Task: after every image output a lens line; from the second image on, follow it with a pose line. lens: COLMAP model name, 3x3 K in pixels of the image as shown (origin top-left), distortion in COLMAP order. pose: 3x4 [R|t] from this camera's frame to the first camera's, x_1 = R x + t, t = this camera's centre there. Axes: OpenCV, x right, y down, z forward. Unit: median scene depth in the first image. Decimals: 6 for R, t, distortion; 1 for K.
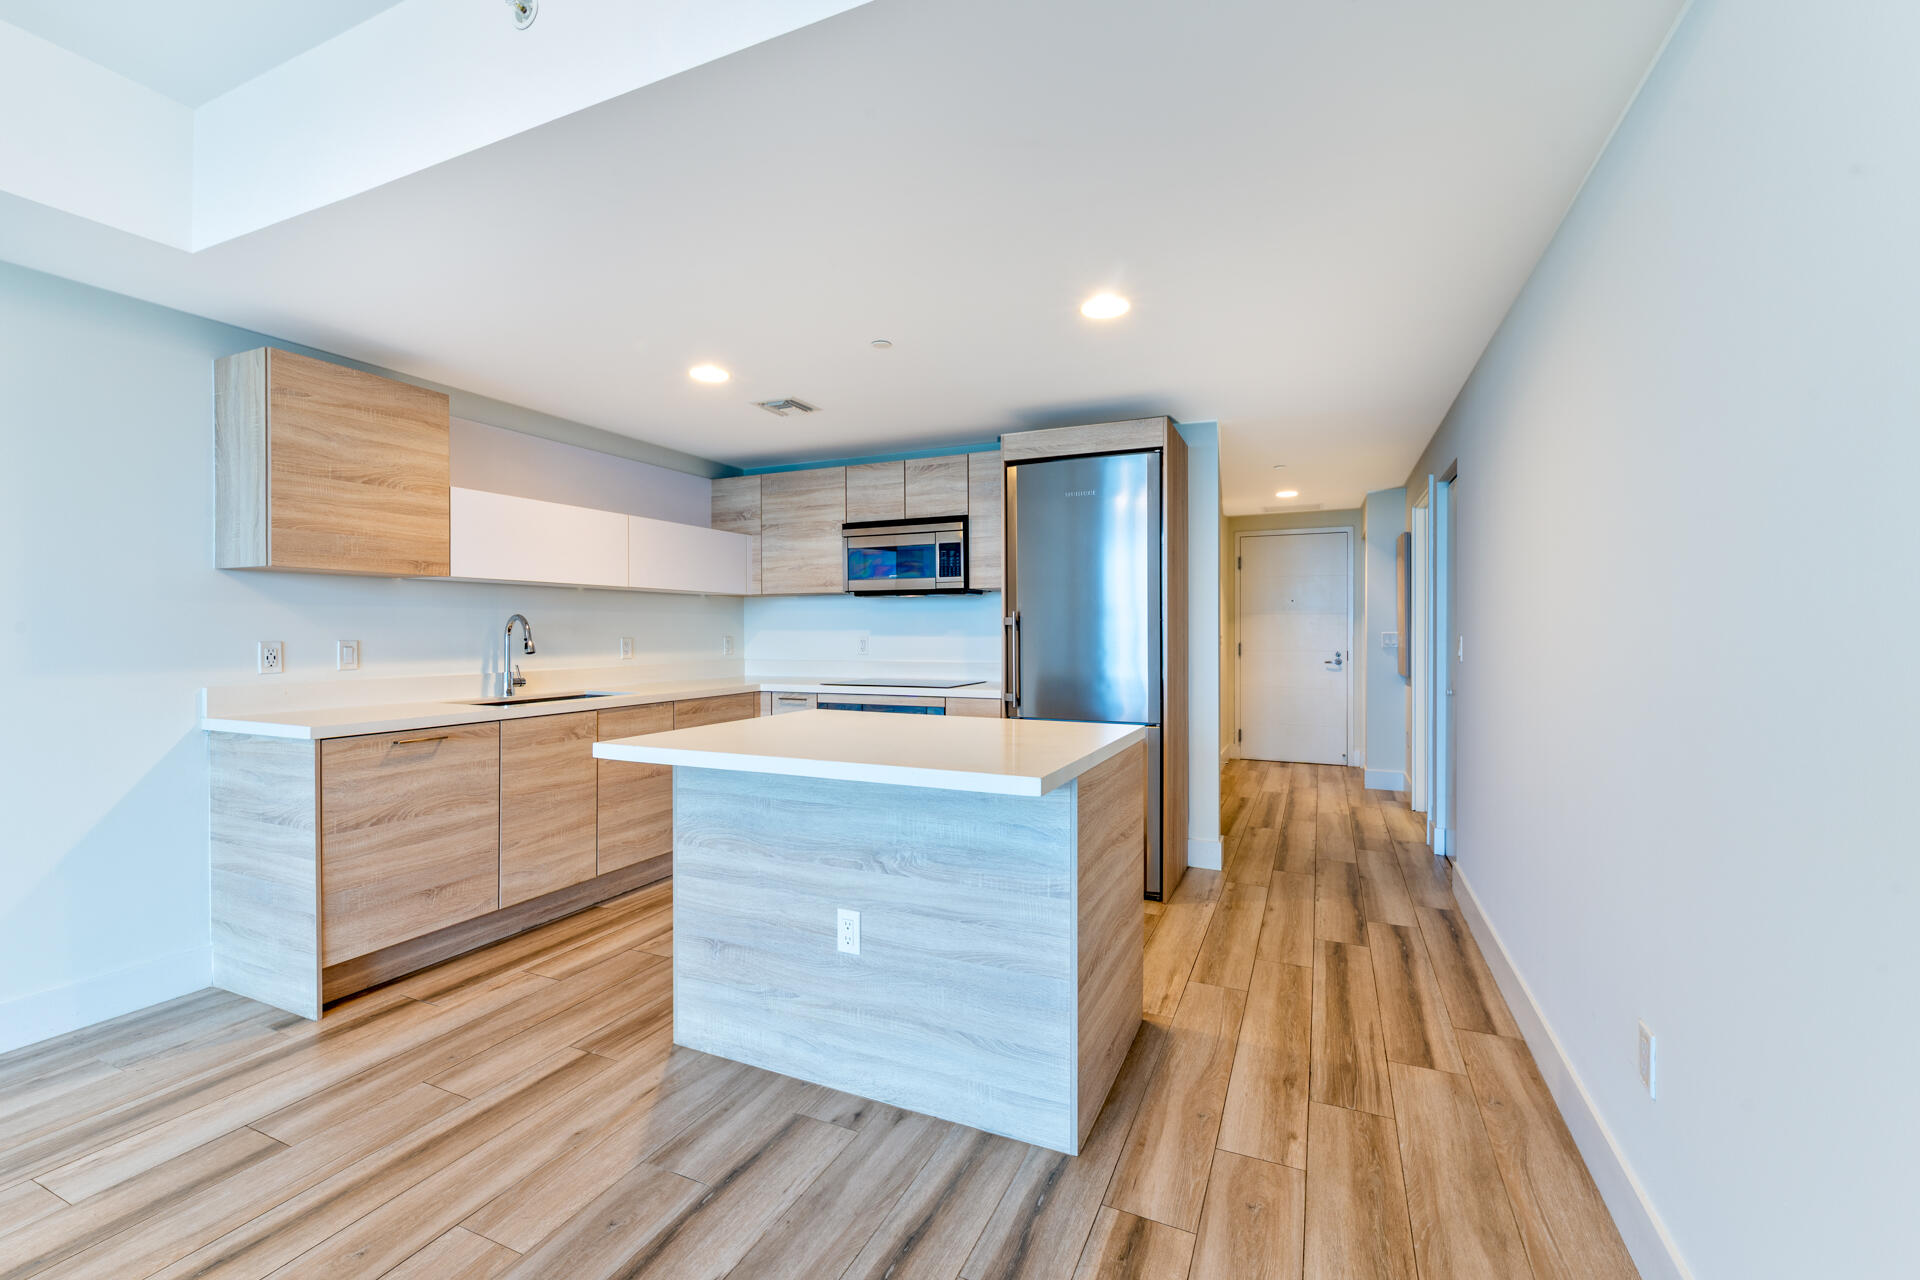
lens RADIAL K [[823.5, 0, 941.4], [0, 823.5, 635.2], [0, 0, 1]] dist [0.000137, -0.001787]
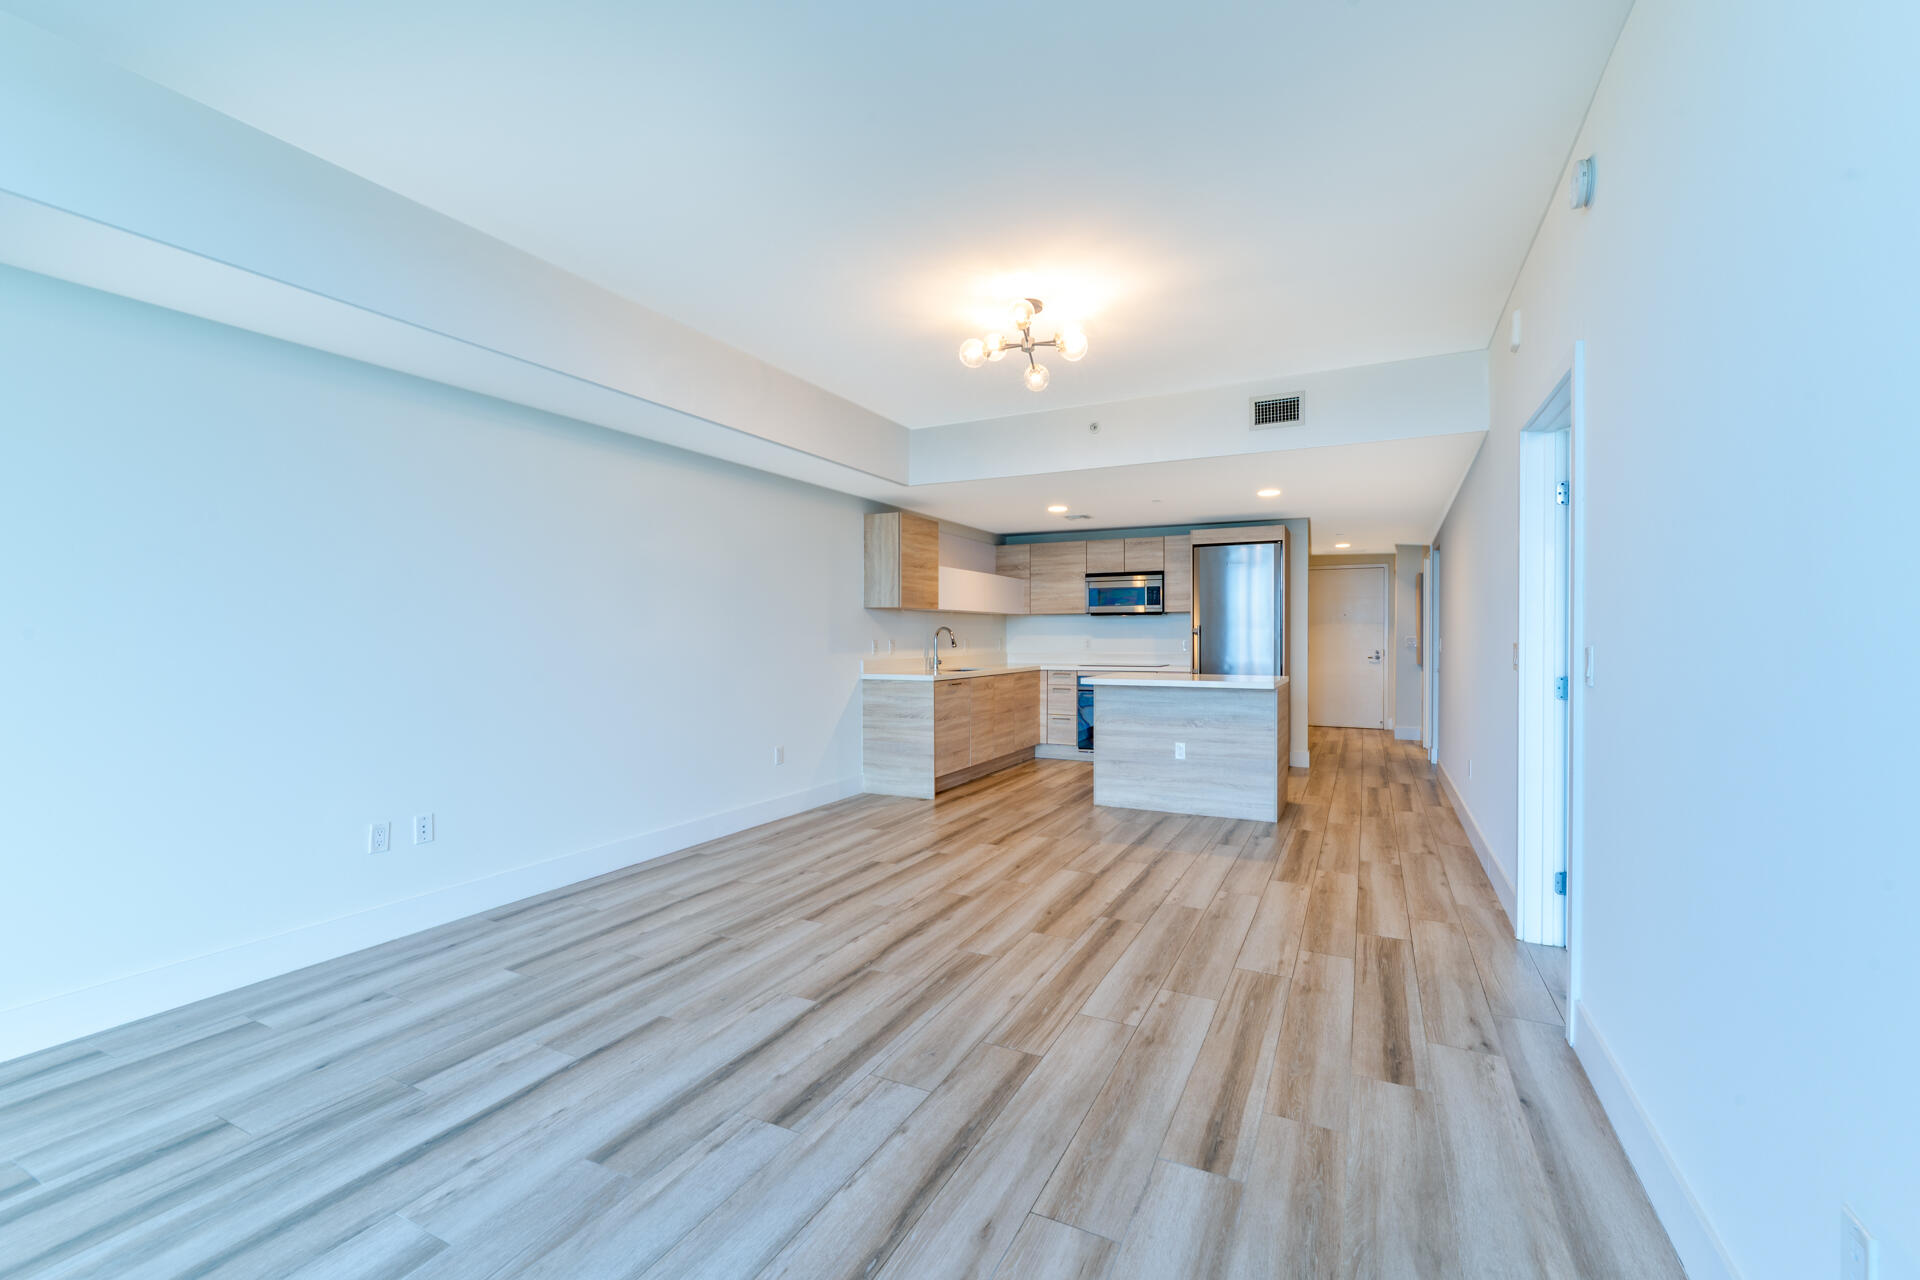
lens RADIAL K [[823.5, 0, 940.2], [0, 823.5, 637.8], [0, 0, 1]] dist [0.000137, -0.001787]
pose [[0.998945, 0.002571, -0.045842, -0.518484], [-0.002580, 0.999997, -0.000141, 0.001412], [0.045842, 0.000259, 0.998949, -1.131934]]
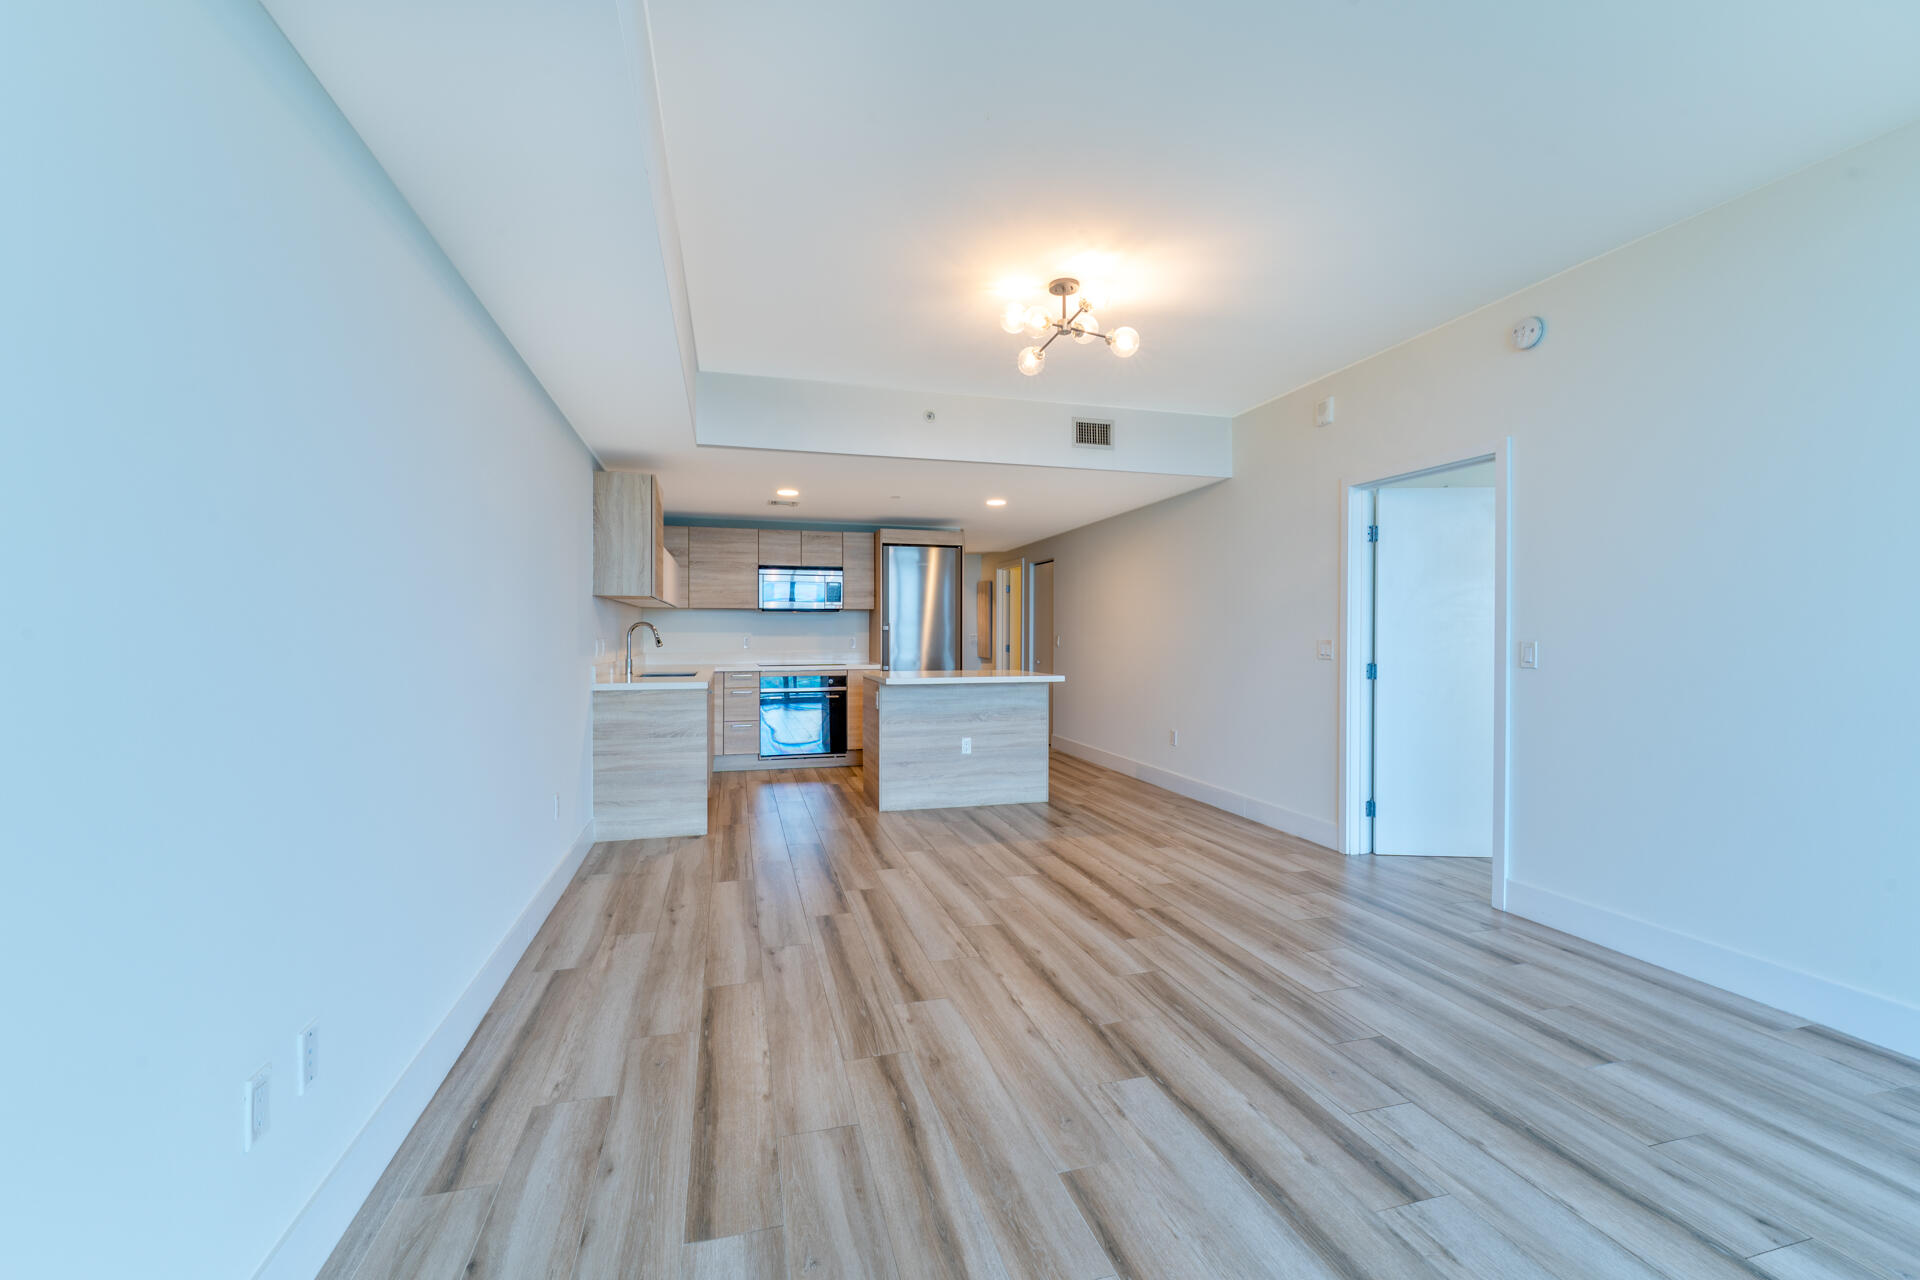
lens RADIAL K [[823.5, 0, 969.7], [0, 823.5, 632.6], [0, 0, 1]] dist [0.000137, -0.001787]
pose [[0.756623, 0.004511, 0.653836, -1.275602], [-0.001365, 0.999985, -0.005319, 0.003623], [-0.653850, 0.003133, 0.756617, -0.711587]]
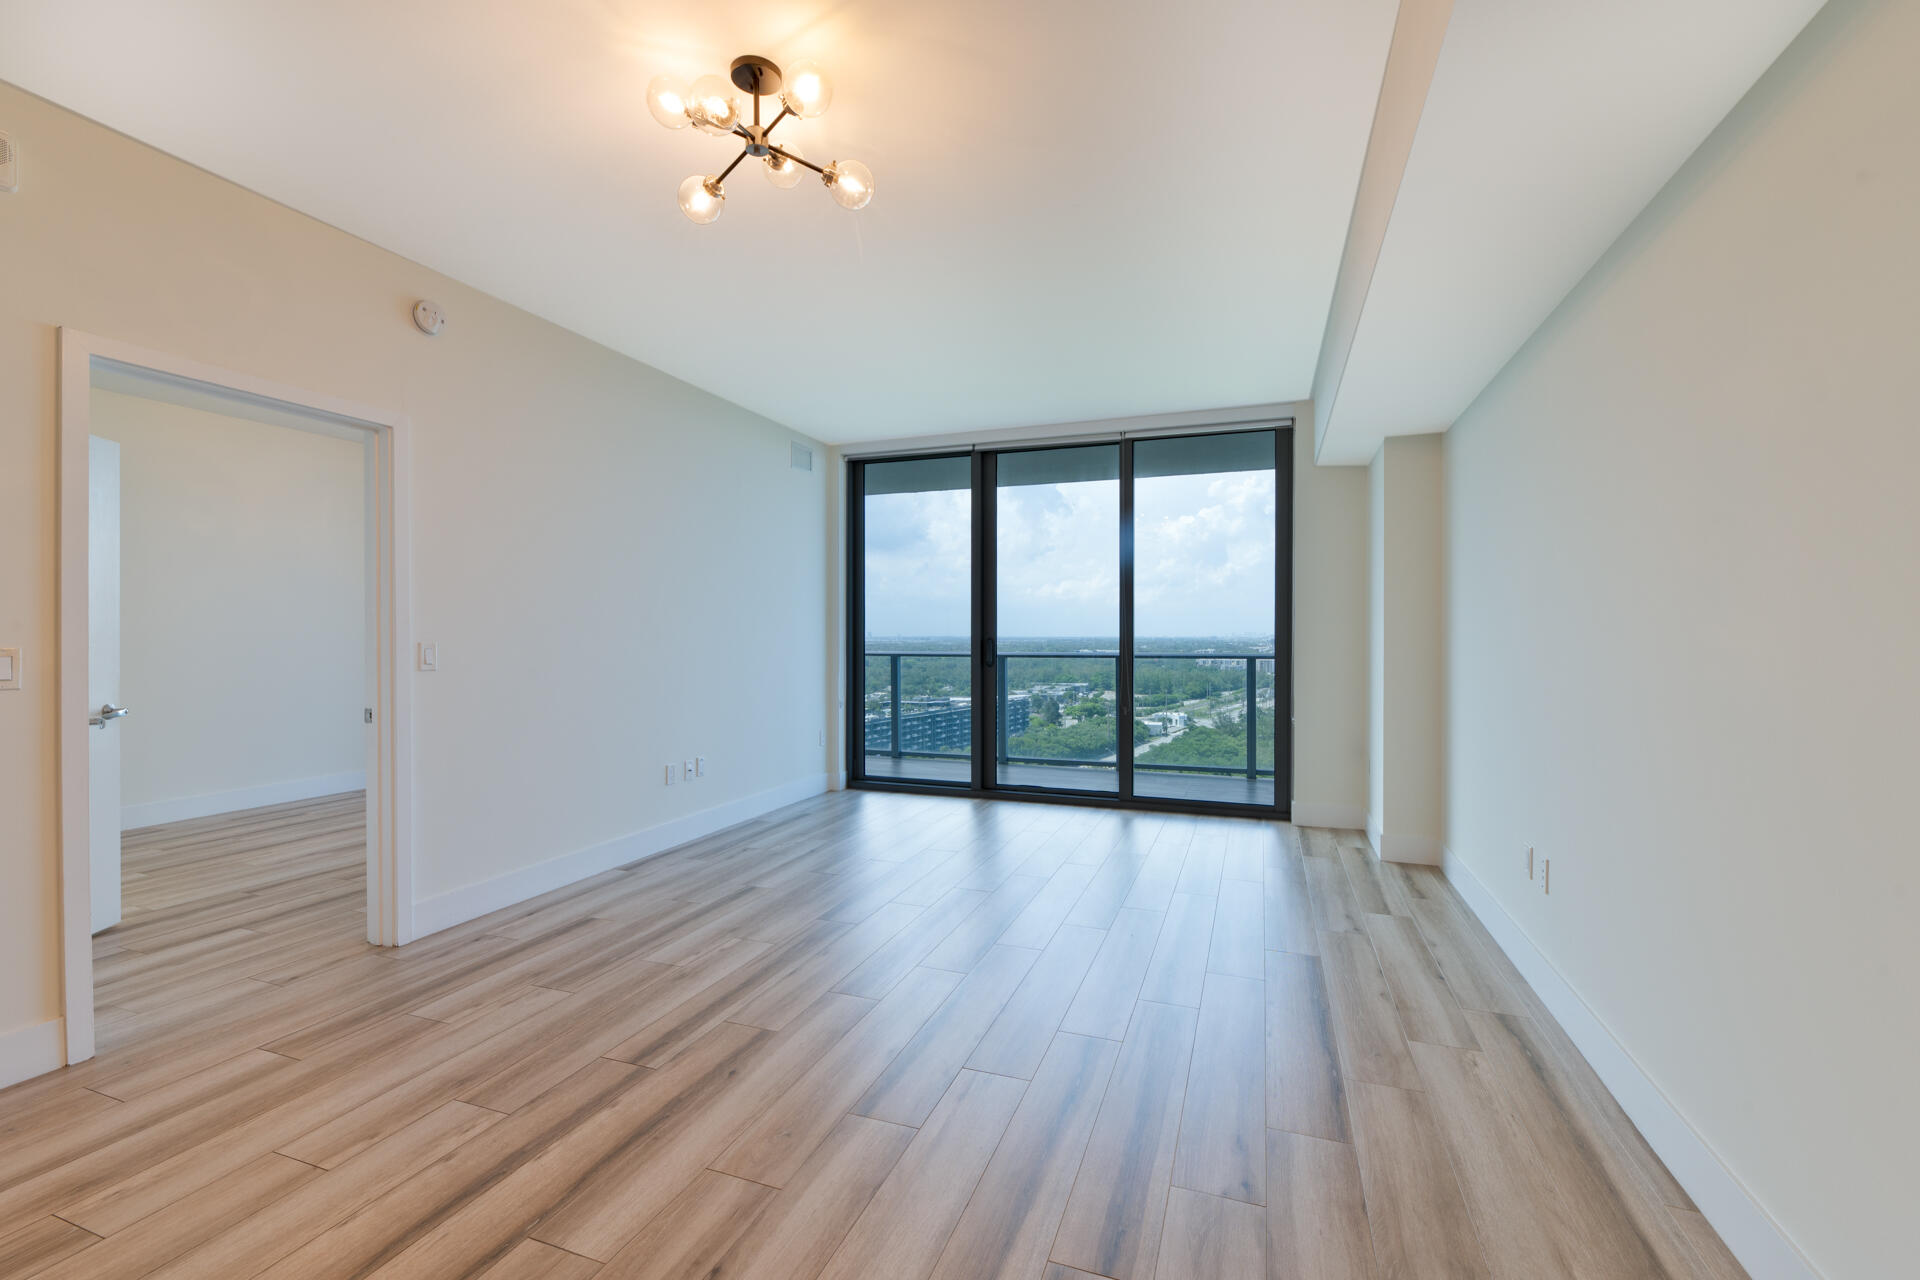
lens RADIAL K [[823.5, 0, 951.7], [0, 823.5, 641.9], [0, 0, 1]] dist [0.000137, -0.001787]
pose [[-0.997269, 0.002475, -0.073816, -0.558615], [0.001553, 0.999920, 0.012550, -0.002731], [0.073841, 0.012401, -0.997193, 0.748308]]
